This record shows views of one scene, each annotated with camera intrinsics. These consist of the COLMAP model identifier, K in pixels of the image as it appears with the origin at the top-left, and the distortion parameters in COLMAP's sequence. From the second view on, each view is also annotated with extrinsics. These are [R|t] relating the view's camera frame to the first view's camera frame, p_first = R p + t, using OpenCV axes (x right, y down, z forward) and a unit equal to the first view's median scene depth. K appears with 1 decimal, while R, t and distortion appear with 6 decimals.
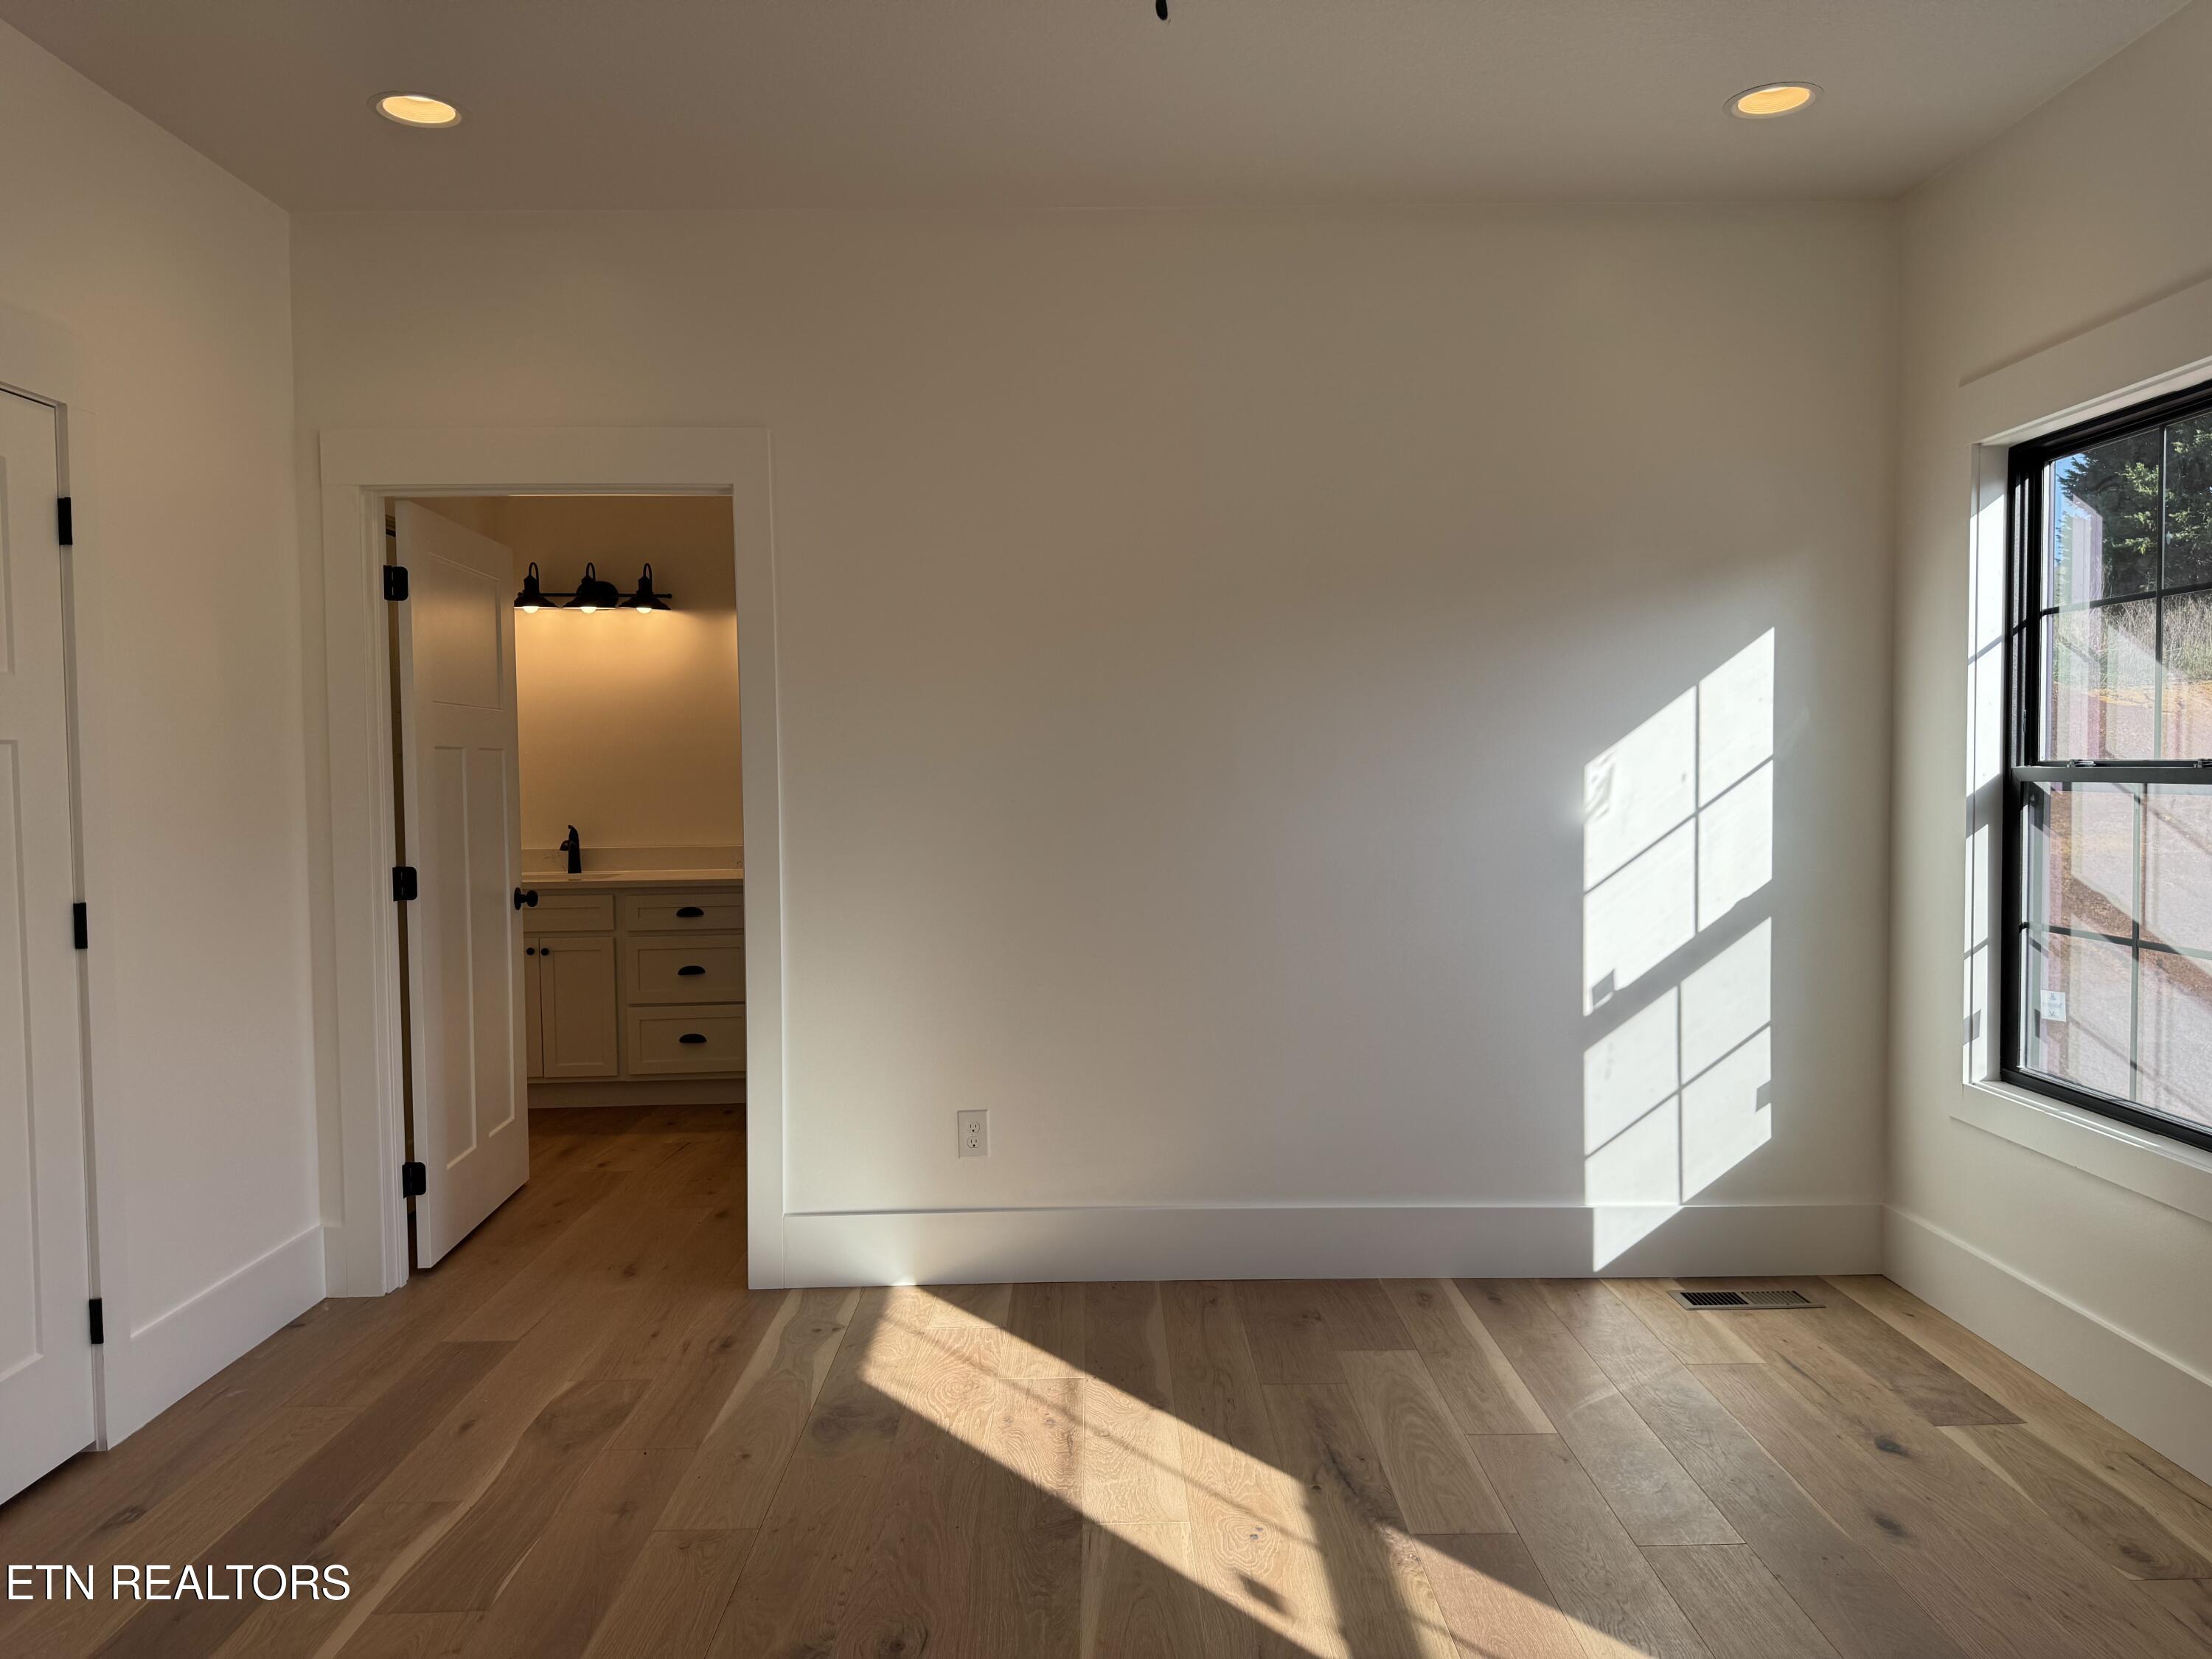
lens RADIAL K [[1540.2, 0, 1109.2], [0, 1540.2, 828.1], [0, 0, 1]] dist [0.026673, -0.027609]
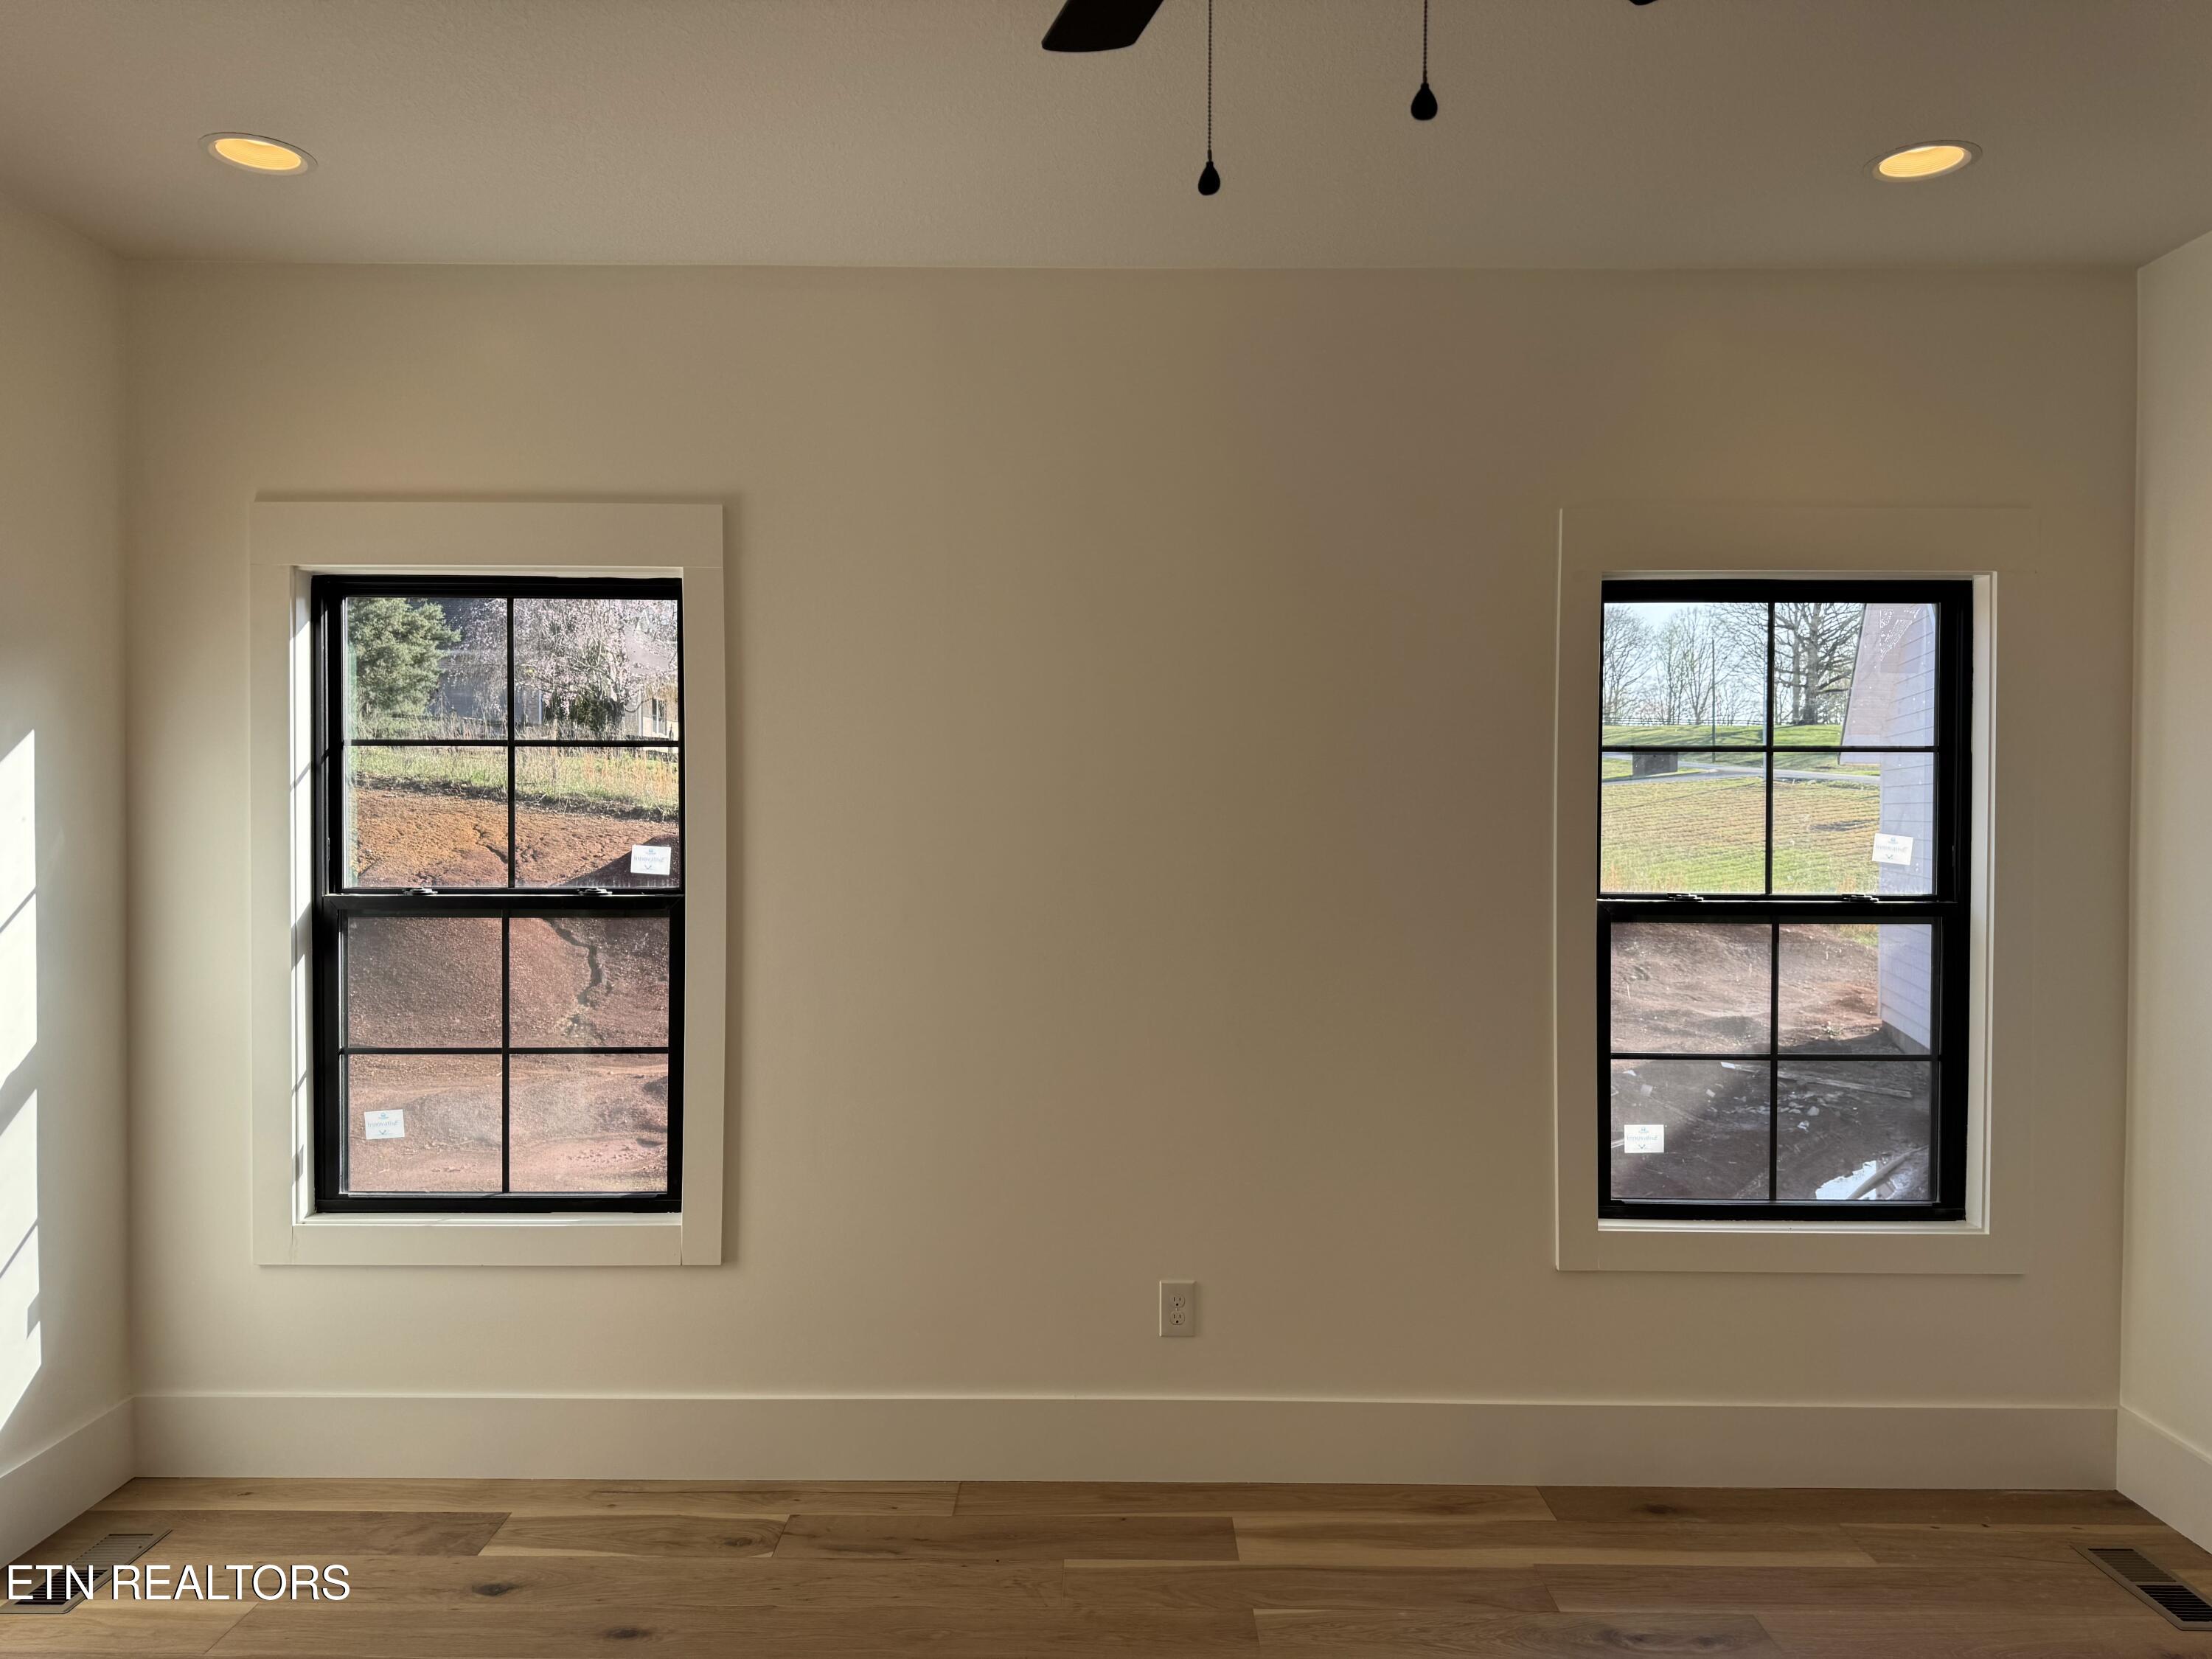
lens RADIAL K [[1540.2, 0, 1113.4], [0, 1540.2, 829.1], [0, 0, 1]] dist [0.026673, -0.027609]
pose [[0.037685, 0.001111, 0.999289, -0.397693], [0.040651, 0.999170, -0.002644, -0.058993], [-0.998462, 0.040721, 0.037609, 0.451227]]
